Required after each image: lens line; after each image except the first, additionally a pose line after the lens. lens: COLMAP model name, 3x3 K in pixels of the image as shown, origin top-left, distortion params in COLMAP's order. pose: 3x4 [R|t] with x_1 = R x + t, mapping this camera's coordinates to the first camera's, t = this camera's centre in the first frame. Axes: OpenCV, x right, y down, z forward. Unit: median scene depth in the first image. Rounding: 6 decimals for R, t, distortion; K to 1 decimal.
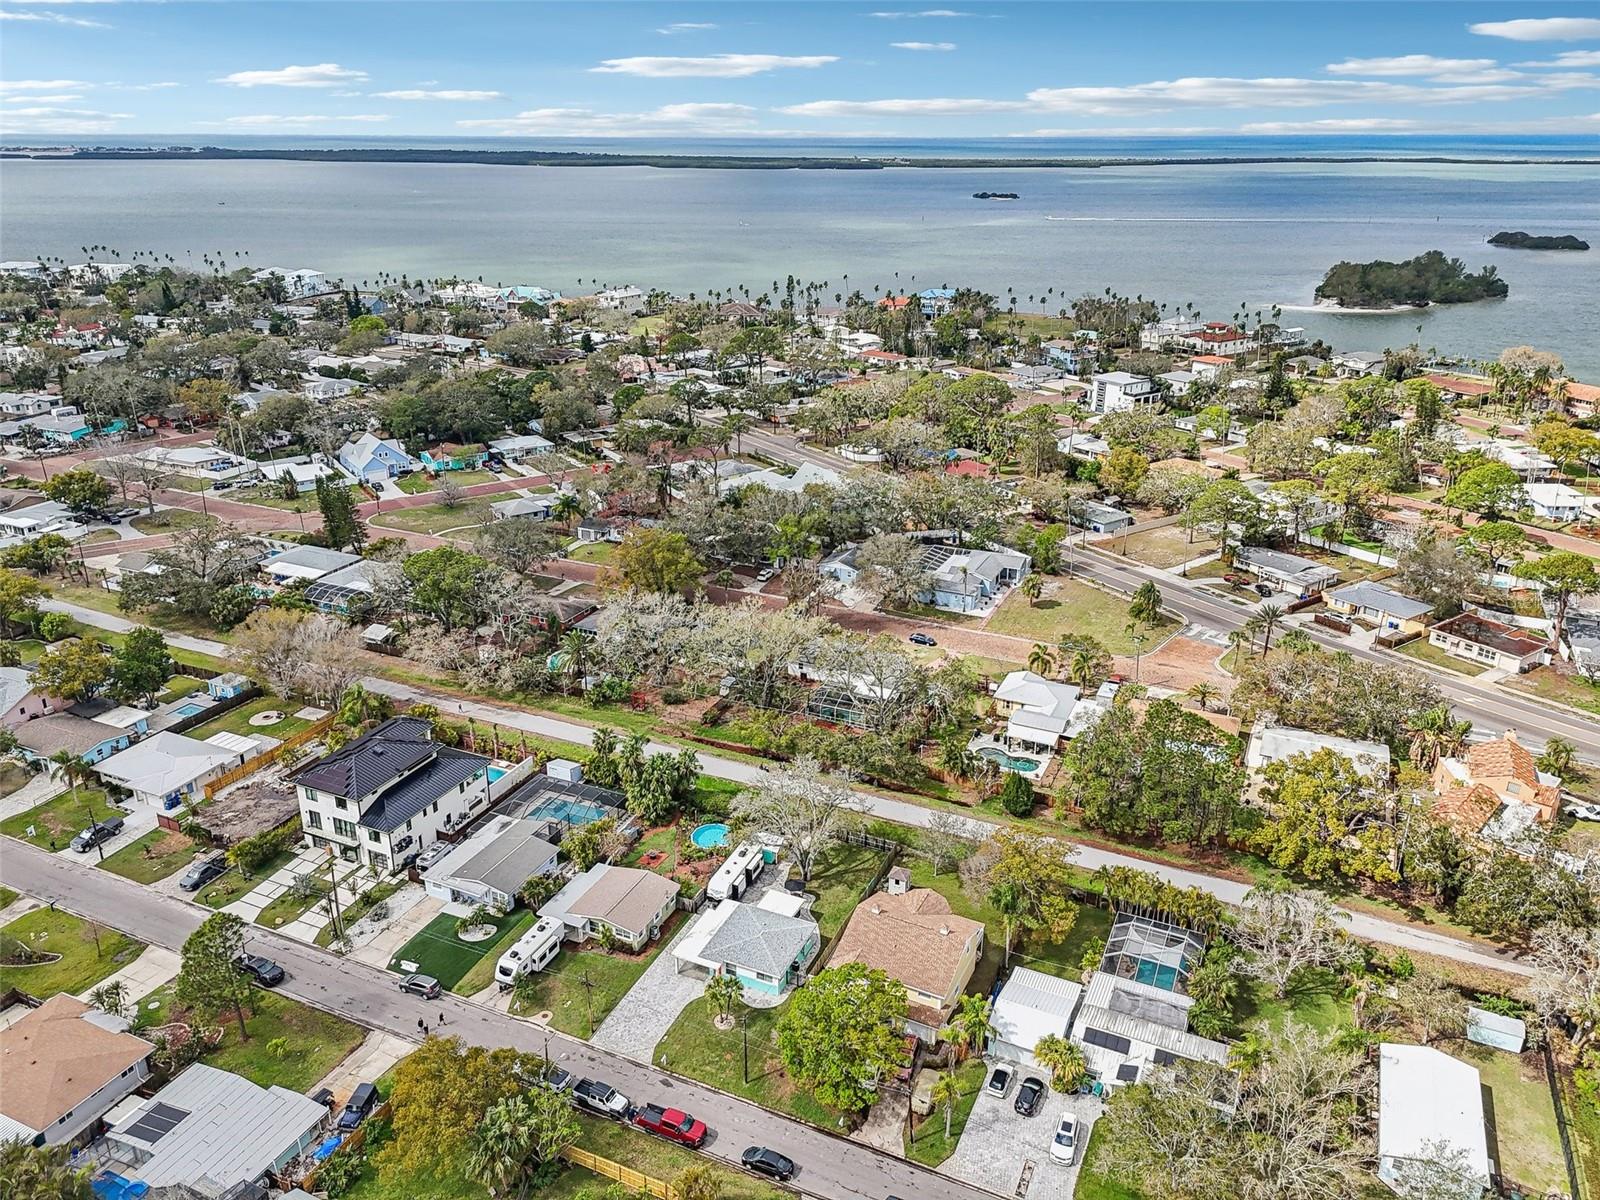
lens RADIAL K [[1155.8, 0, 784.0], [0, 1155.8, 644.6], [0, 0, 1]] dist [0.072447, -0.066314]
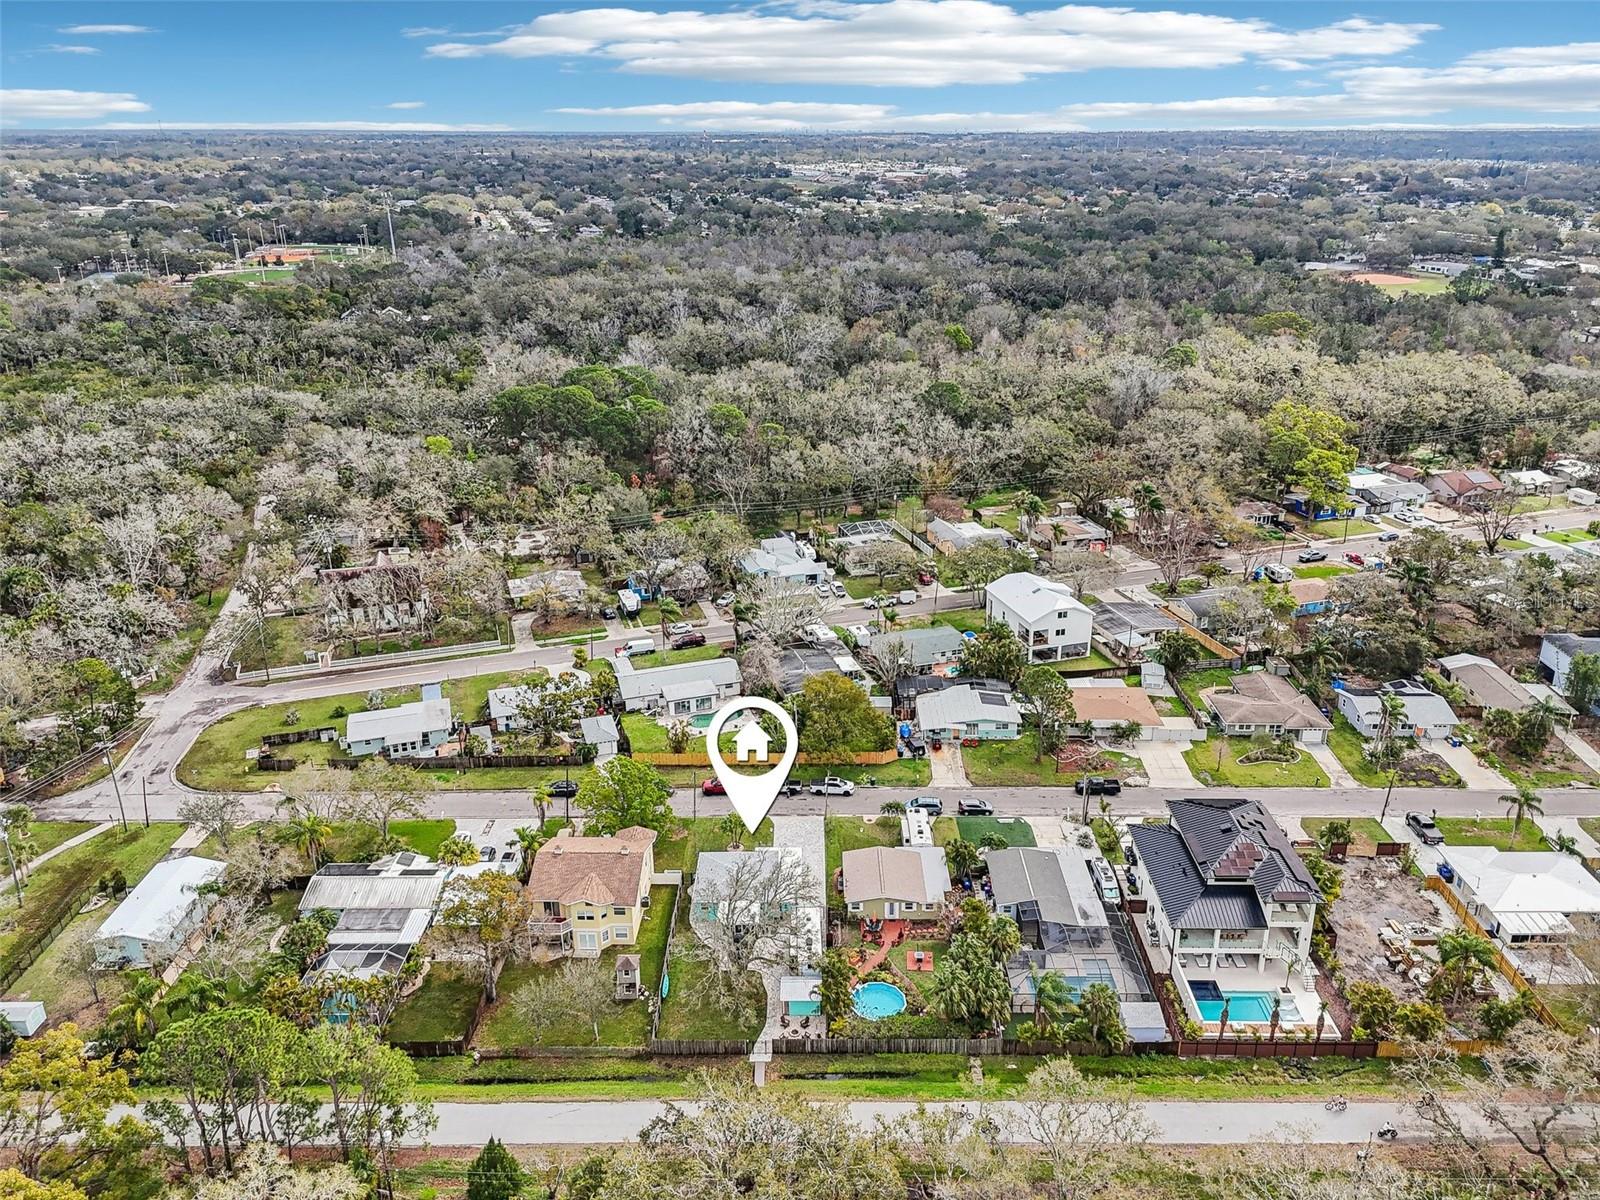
lens RADIAL K [[1187.1, 0, 847.8], [0, 1187.1, 603.9], [0, 0, 1]] dist [0.002677, 0.193138]
pose [[-0.894714, 0.168812, -0.413508, 0.218677], [-0.183153, 0.705726, 0.684401, -0.511099], [0.407358, 0.688079, -0.600505, 1.101039]]
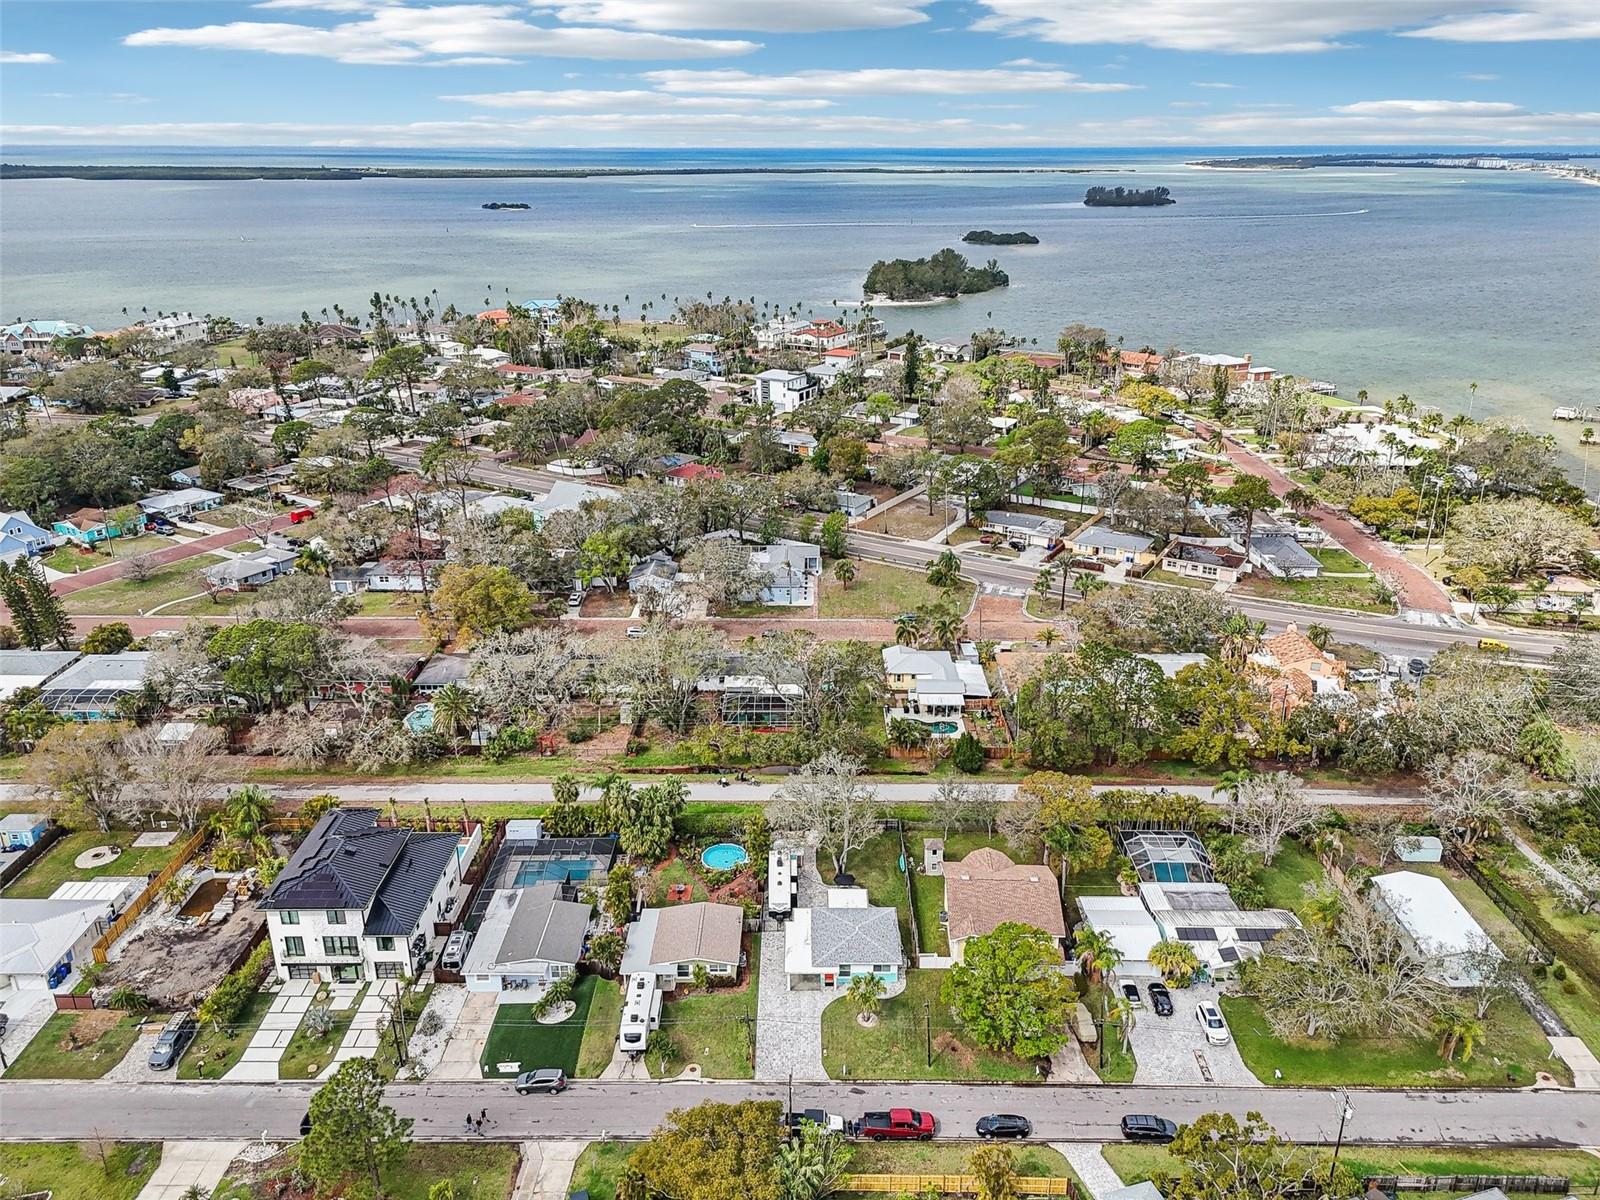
lens RADIAL K [[1172.5, 0, 800.1], [0, 1172.5, 620.2], [0, 0, 1]] dist [0.075157, -0.071369]
pose [[0.908964, -0.157576, 0.385946, -0.298486], [0.169016, 0.985604, 0.004348, -0.020782], [-0.381075, 0.061279, 0.922511, 0.039357]]
